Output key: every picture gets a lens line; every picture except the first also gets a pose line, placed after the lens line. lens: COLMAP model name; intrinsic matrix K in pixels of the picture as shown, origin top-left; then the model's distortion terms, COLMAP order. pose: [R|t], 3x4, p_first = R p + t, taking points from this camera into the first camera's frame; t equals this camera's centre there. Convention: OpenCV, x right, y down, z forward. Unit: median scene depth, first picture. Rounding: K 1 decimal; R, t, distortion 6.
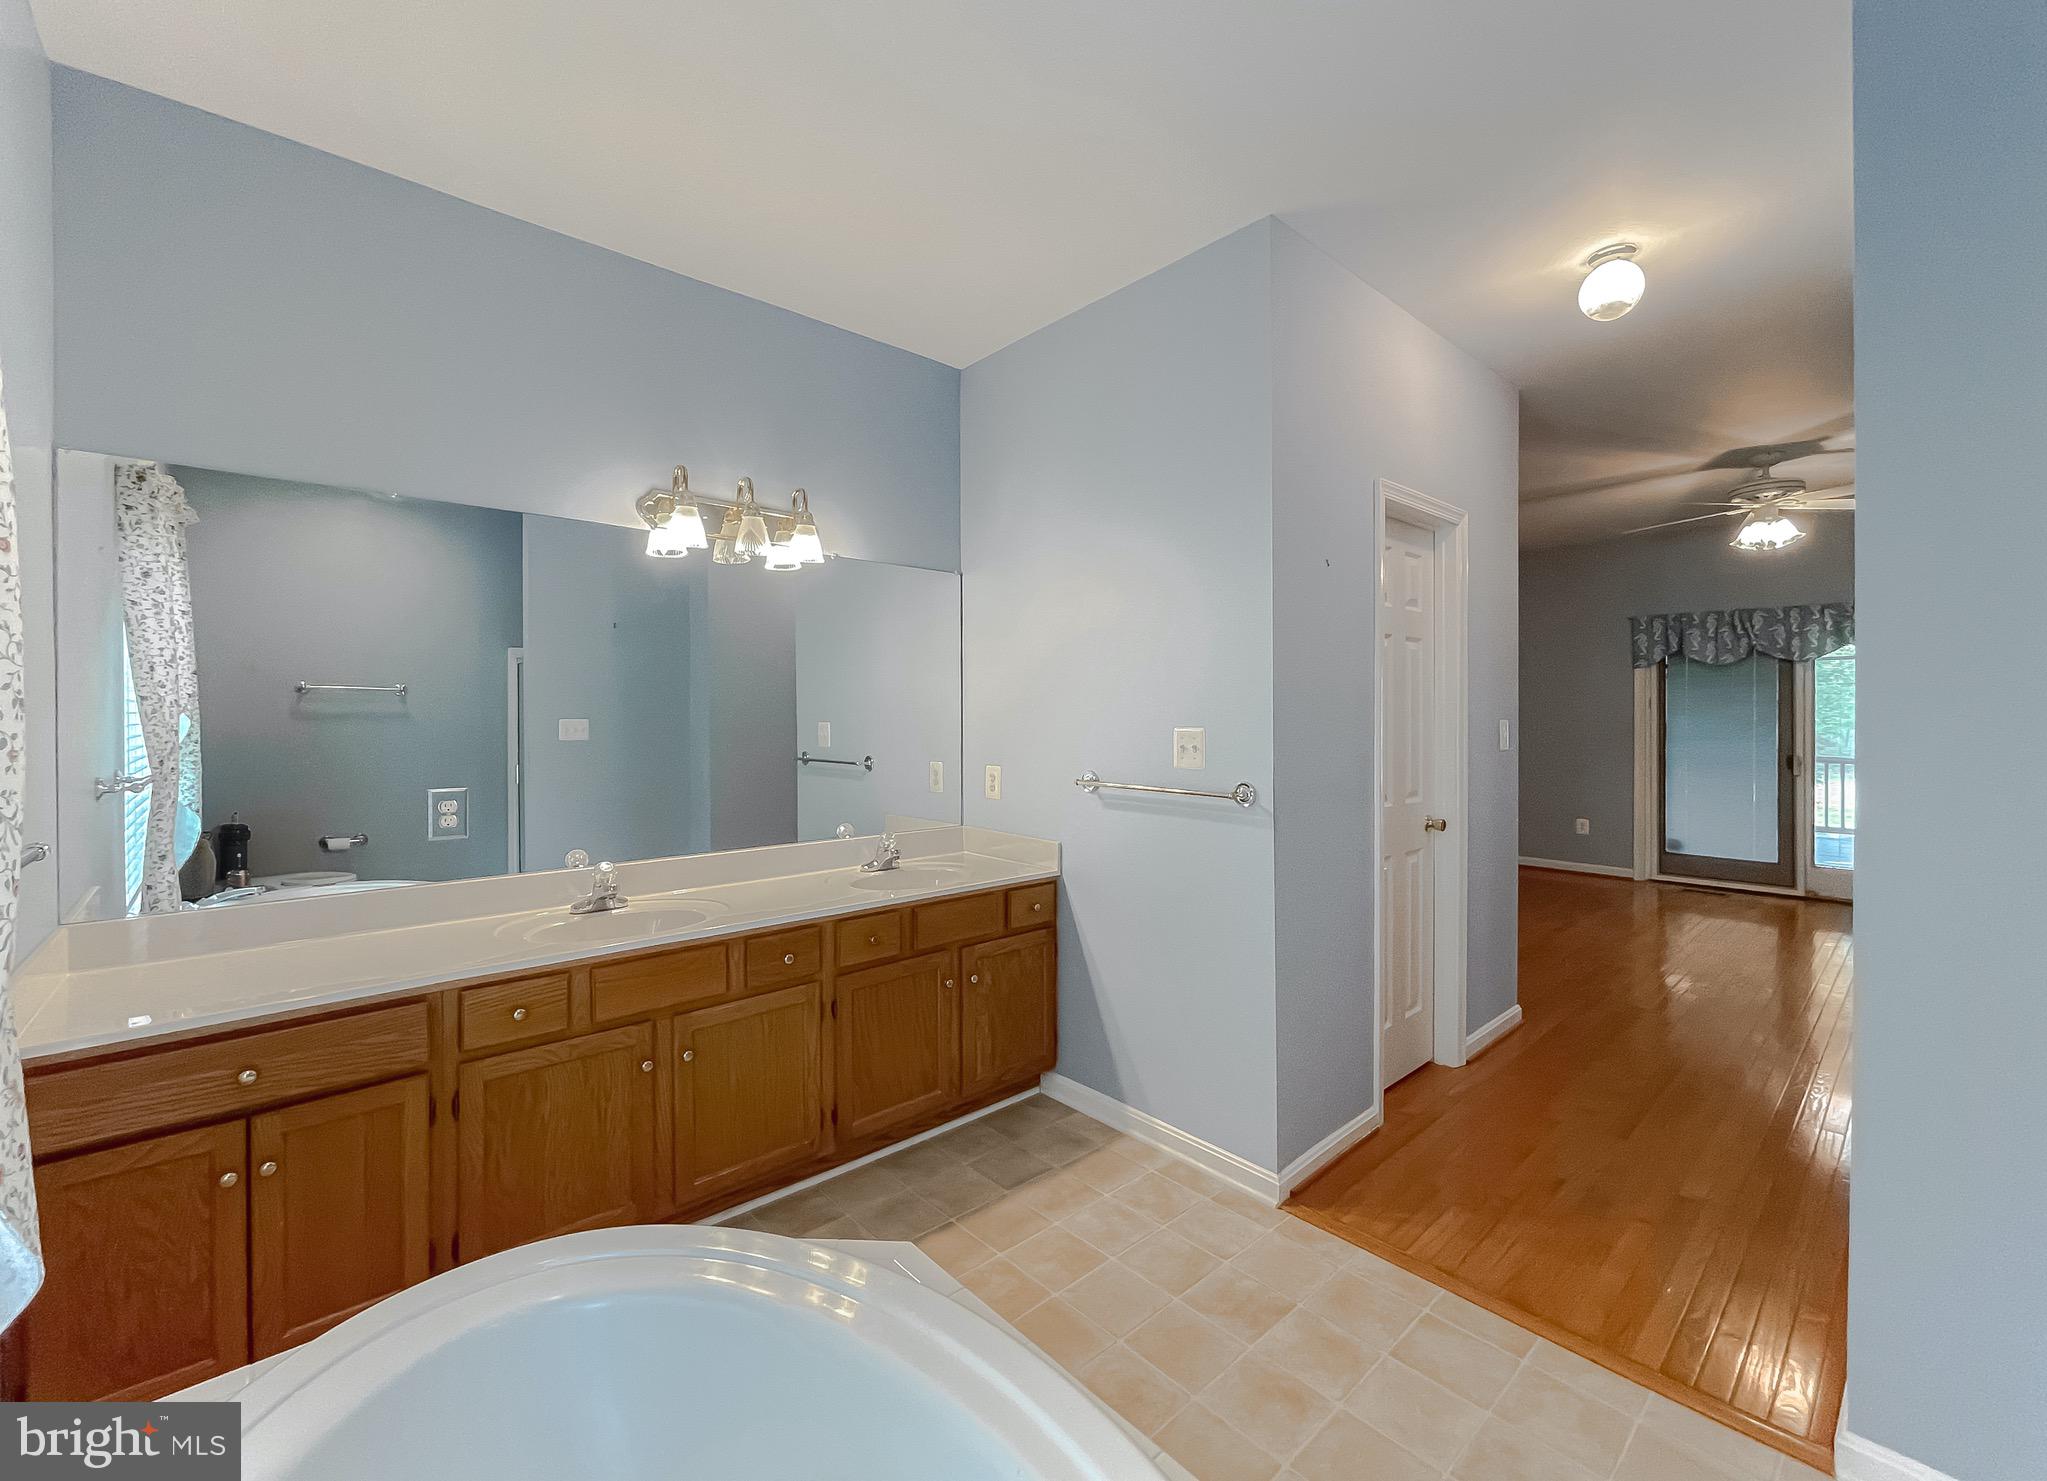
lens RADIAL K [[856.4, 0, 1018.8], [0, 856.4, 713.9], [0, 0, 1]] dist [-0.002260, -0.000431]
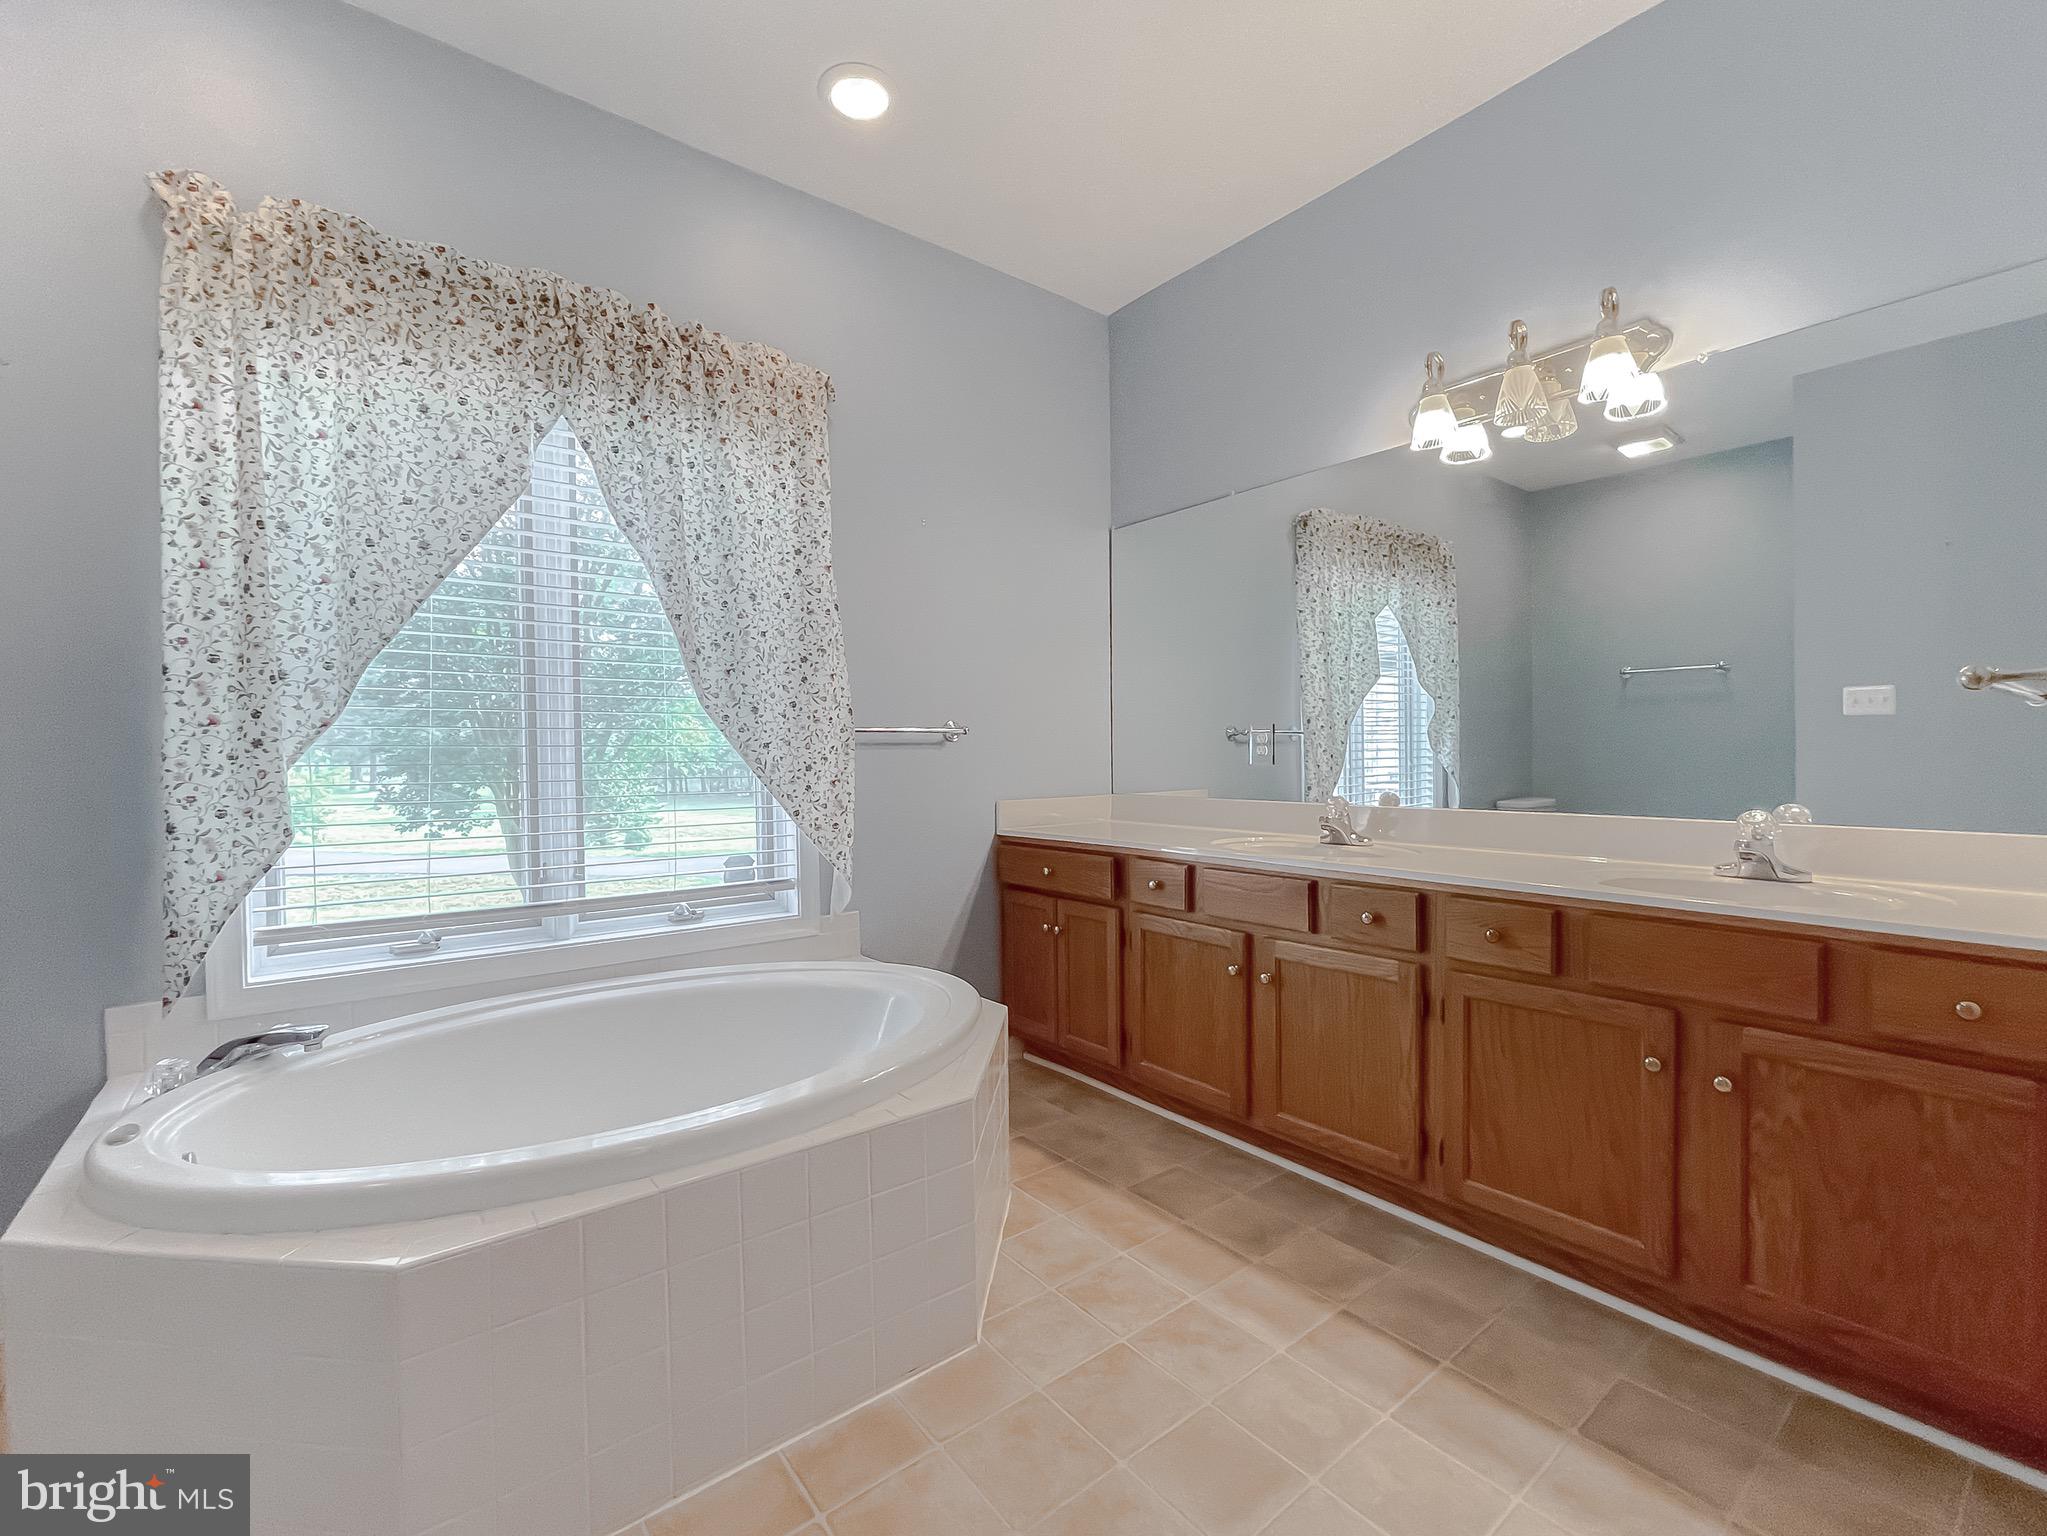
lens RADIAL K [[886.4, 0, 1023.5], [0, 886.4, 768.0], [0, 0, 1]] dist [-0.001982, 0.004475]
pose [[-0.051728, 0.021568, -0.998428, 0.503233], [0.008515, 0.999740, 0.021155, 0.100746], [0.998625, -0.007407, -0.051898, 0.599012]]
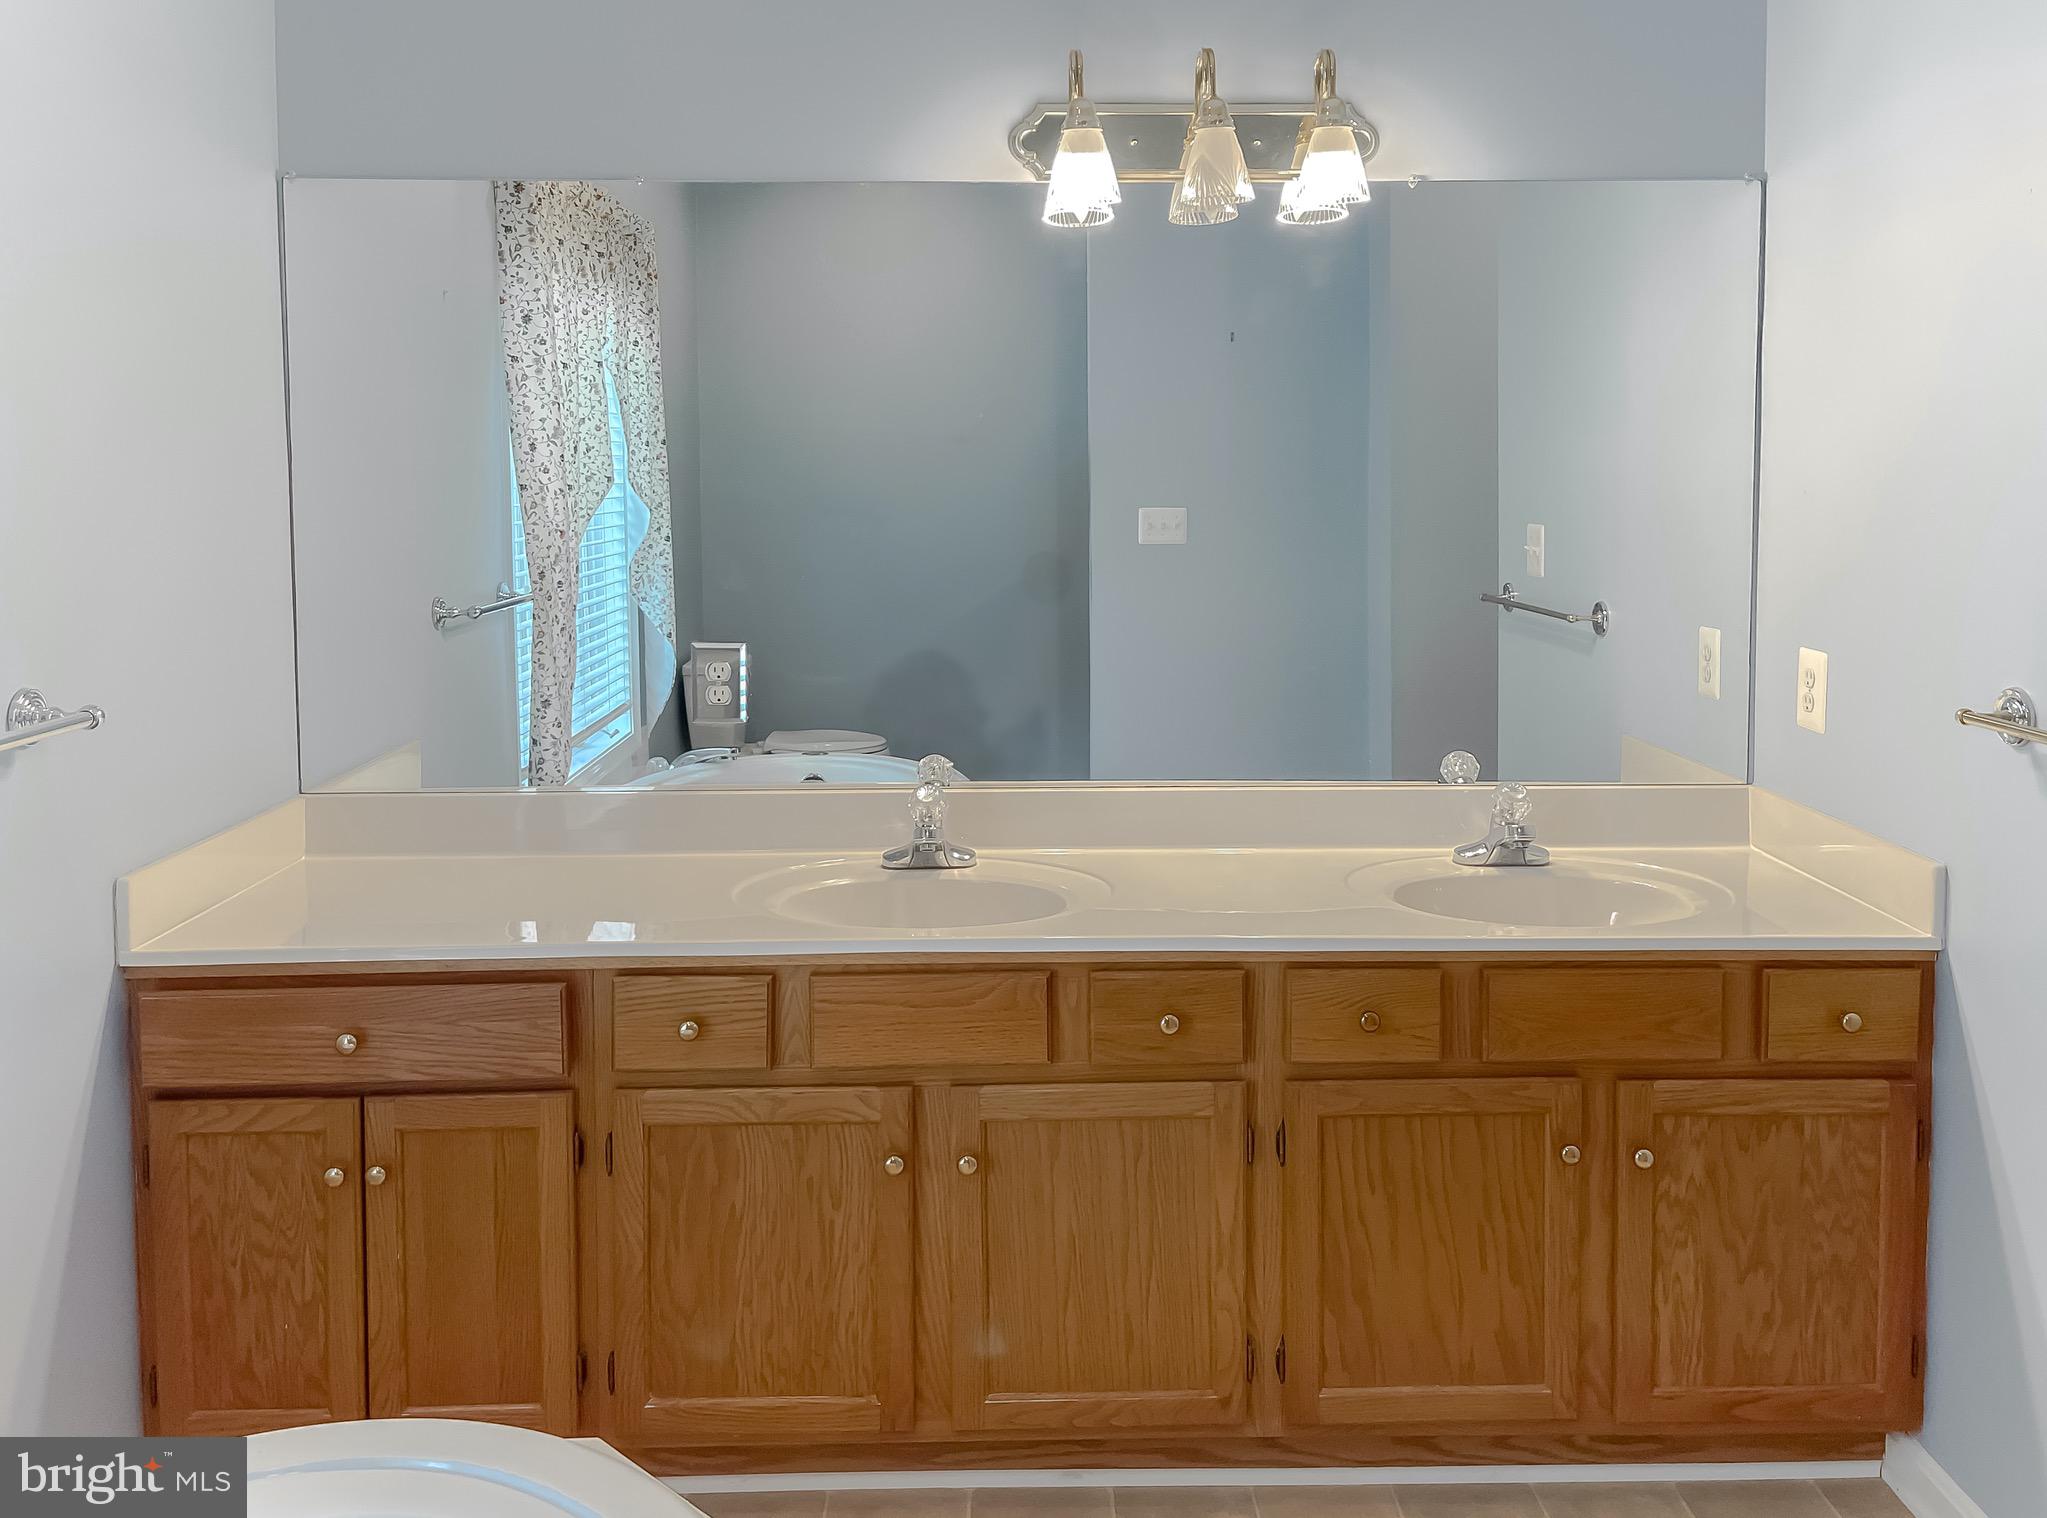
lens RADIAL K [[1651.2, 0, 1025.7], [0, 1651.2, 566.9], [0, 0, 1]] dist [0.024010, -0.006613]
pose [[0.759421, 0.035237, -0.649645, 0.239690], [0.001713, 0.998420, 0.056157, -0.029304], [0.650597, -0.043760, 0.758161, 0.189500]]
